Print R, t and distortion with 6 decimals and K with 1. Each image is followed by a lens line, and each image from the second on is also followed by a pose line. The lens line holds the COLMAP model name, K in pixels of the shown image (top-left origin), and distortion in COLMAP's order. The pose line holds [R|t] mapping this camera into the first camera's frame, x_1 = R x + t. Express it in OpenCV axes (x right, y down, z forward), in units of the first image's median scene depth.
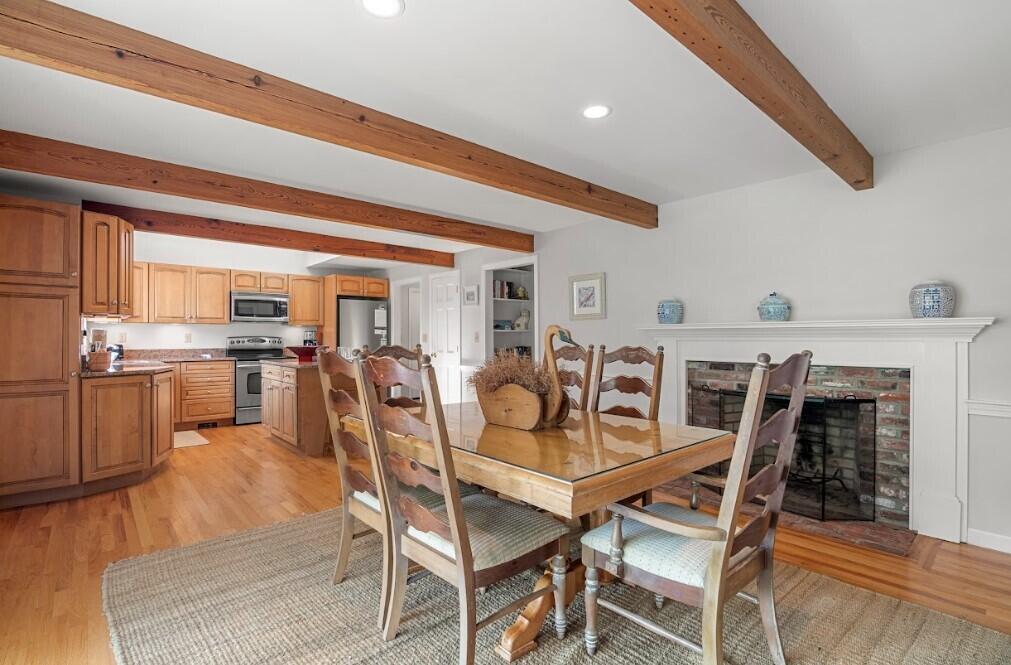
lens RADIAL K [[474.6, 0, 501.7], [0, 474.6, 338.9], [0, 0, 1]] dist [-0.005156, -0.000409]
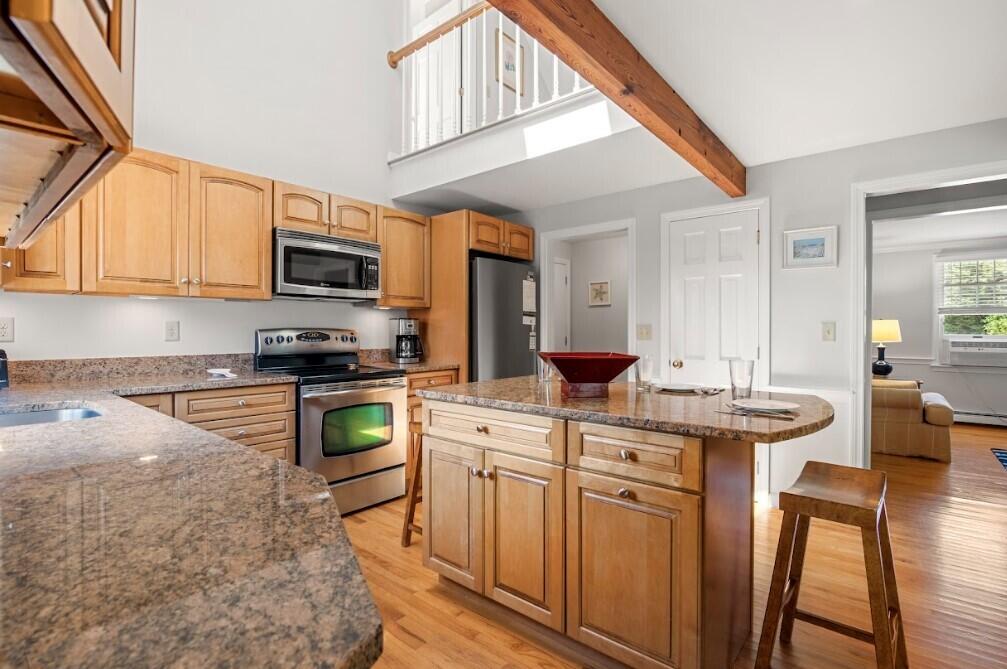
lens RADIAL K [[478.6, 0, 513.9], [0, 478.6, 329.7], [0, 0, 1]] dist [-0.021564, 0.000579]
pose [[0.986807, 0.000925, 0.161896, -0.407781], [0.000007, 0.999983, -0.005752, -0.000885], [-0.161899, 0.005677, 0.986791, 0.500525]]
